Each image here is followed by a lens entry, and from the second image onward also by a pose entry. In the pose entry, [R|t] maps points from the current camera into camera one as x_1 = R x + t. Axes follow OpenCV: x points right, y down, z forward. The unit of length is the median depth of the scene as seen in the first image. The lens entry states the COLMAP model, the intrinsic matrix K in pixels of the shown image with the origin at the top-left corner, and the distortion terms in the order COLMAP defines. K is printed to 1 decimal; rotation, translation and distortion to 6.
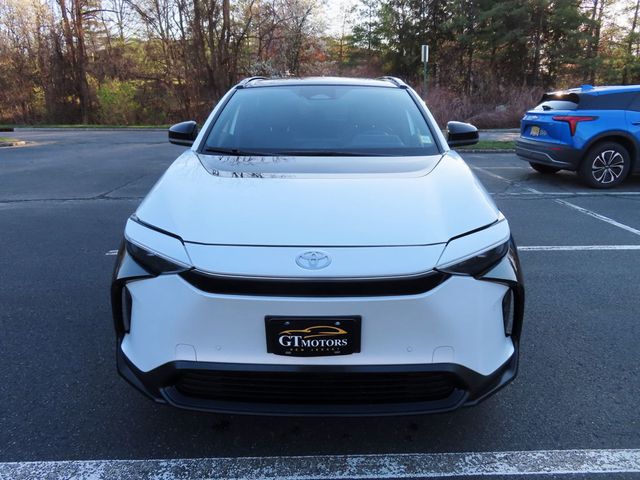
lens RADIAL K [[459.3, 0, 320.4], [0, 459.3, 241.9], [0, 0, 1]] dist [-0.000878, 0.001430]
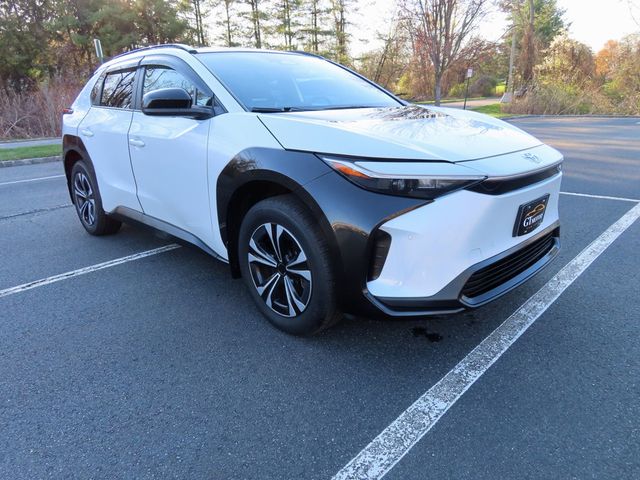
lens RADIAL K [[459.3, 0, 316.1], [0, 459.3, 242.3], [0, 0, 1]] dist [-0.000878, 0.001430]
pose [[0.689803, -0.223194, 0.688736, -1.277127], [0.234765, 0.968850, 0.078840, 0.021215], [-0.684878, 0.107307, 0.720713, 0.415686]]
